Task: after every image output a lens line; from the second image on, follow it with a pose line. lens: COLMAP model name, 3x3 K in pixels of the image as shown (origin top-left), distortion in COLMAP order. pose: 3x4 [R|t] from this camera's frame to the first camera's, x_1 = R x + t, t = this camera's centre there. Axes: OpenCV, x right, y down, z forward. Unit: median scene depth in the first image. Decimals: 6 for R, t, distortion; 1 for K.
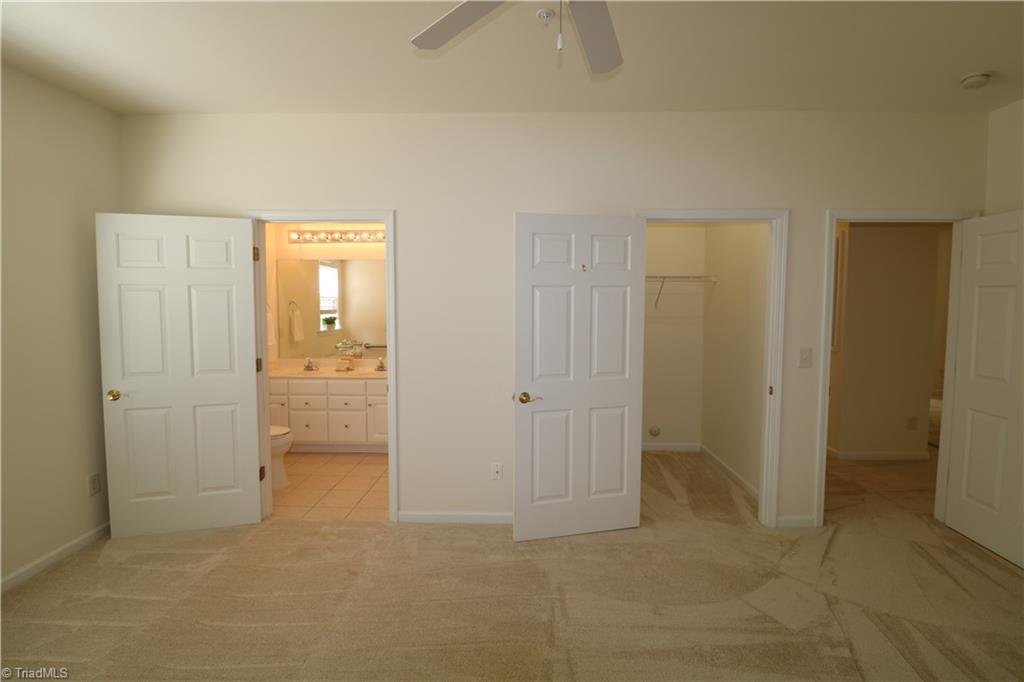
lens RADIAL K [[480.9, 0, 512.8], [0, 480.9, 324.7], [0, 0, 1]] dist [-0.000633, -0.013356]
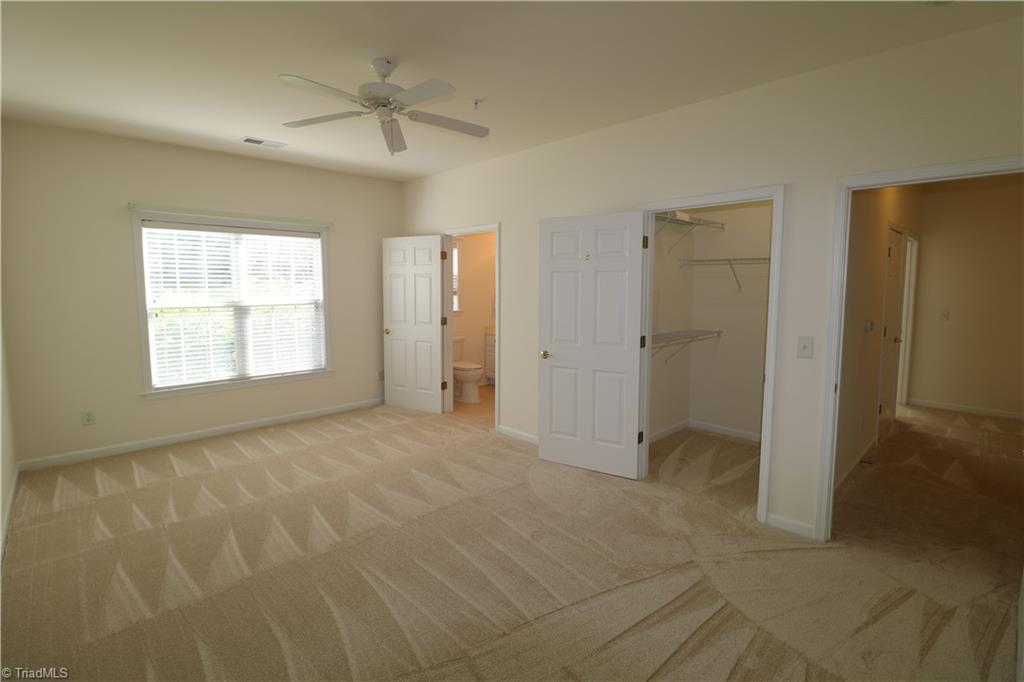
lens RADIAL K [[480.9, 0, 512.8], [0, 480.9, 324.7], [0, 0, 1]] dist [-0.000633, -0.013356]
pose [[0.701254, 0.060652, -0.710327, 0.809202], [-0.035657, 0.998111, 0.050023, 0.002100], [0.712019, -0.009751, 0.702092, -0.015837]]
